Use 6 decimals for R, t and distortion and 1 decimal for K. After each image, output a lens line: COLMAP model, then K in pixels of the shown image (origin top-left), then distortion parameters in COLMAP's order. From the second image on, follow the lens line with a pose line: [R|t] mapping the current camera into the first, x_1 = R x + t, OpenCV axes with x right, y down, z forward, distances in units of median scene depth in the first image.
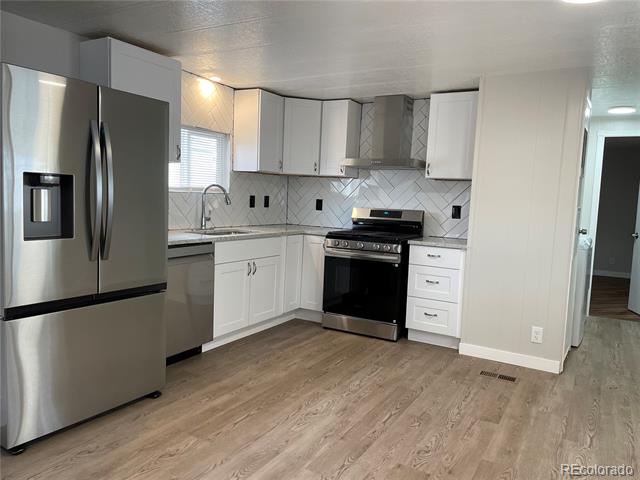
lens RADIAL K [[481.9, 0, 319.8], [0, 481.9, 238.9], [0, 0, 1]] dist [0.059671, -0.002393]
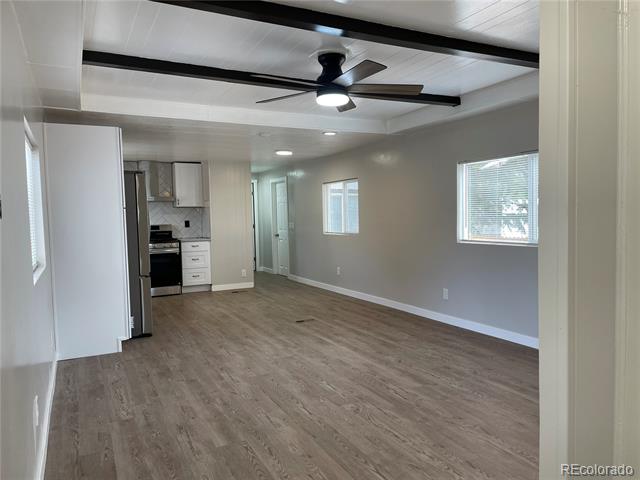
lens RADIAL K [[481.9, 0, 323.9], [0, 481.9, 239.2], [0, 0, 1]] dist [0.059671, -0.002393]
pose [[0.543035, -0.095092, 0.834308, -1.154903], [0.118770, 0.992276, 0.035792, -0.000820], [-0.831268, 0.079654, 0.550135, -0.545919]]
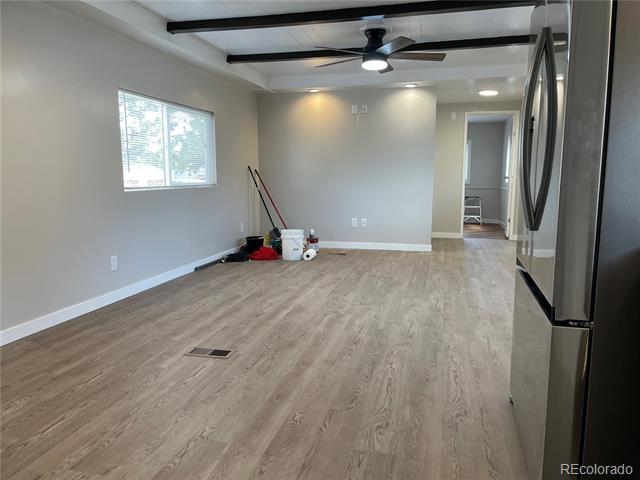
lens RADIAL K [[481.9, 0, 325.5], [0, 481.9, 240.9], [0, 0, 1]] dist [0.059671, -0.002393]
pose [[-0.957664, 0.000536, -0.287889, 0.030873], [-0.063163, 0.975242, 0.211929, -0.047026], [0.280875, 0.221140, -0.933920, 1.006012]]
